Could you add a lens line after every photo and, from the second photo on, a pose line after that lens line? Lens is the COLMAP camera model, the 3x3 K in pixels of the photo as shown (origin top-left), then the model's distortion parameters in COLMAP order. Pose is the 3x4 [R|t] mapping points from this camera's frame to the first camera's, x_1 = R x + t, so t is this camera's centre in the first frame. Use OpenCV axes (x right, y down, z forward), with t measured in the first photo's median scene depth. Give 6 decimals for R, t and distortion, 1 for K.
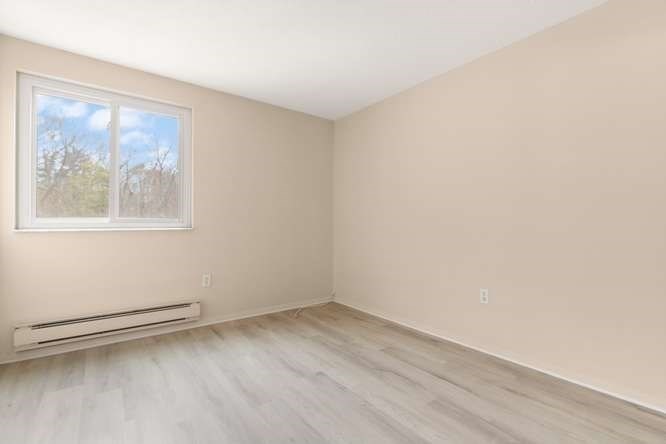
lens RADIAL K [[308.1, 0, 335.7], [0, 308.1, 222.1], [0, 0, 1]] dist [0.017205, 0.000659]
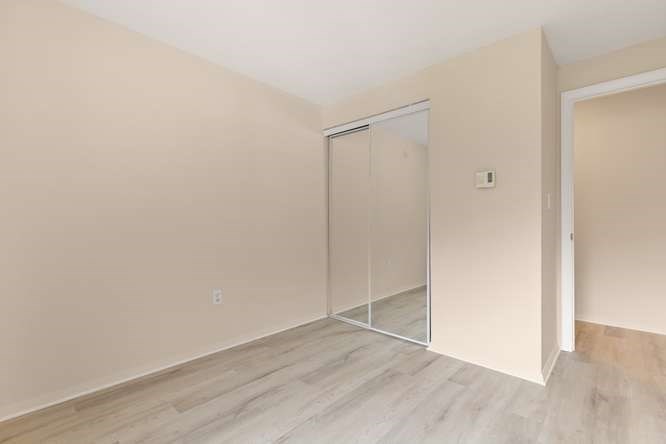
lens RADIAL K [[308.1, 0, 335.7], [0, 308.1, 222.1], [0, 0, 1]] dist [0.017205, 0.000659]
pose [[-0.176295, 0.012376, 0.984260, -0.701169], [-0.003881, 0.999904, -0.013268, -0.000344], [-0.984330, -0.006159, -0.176230, 0.911057]]
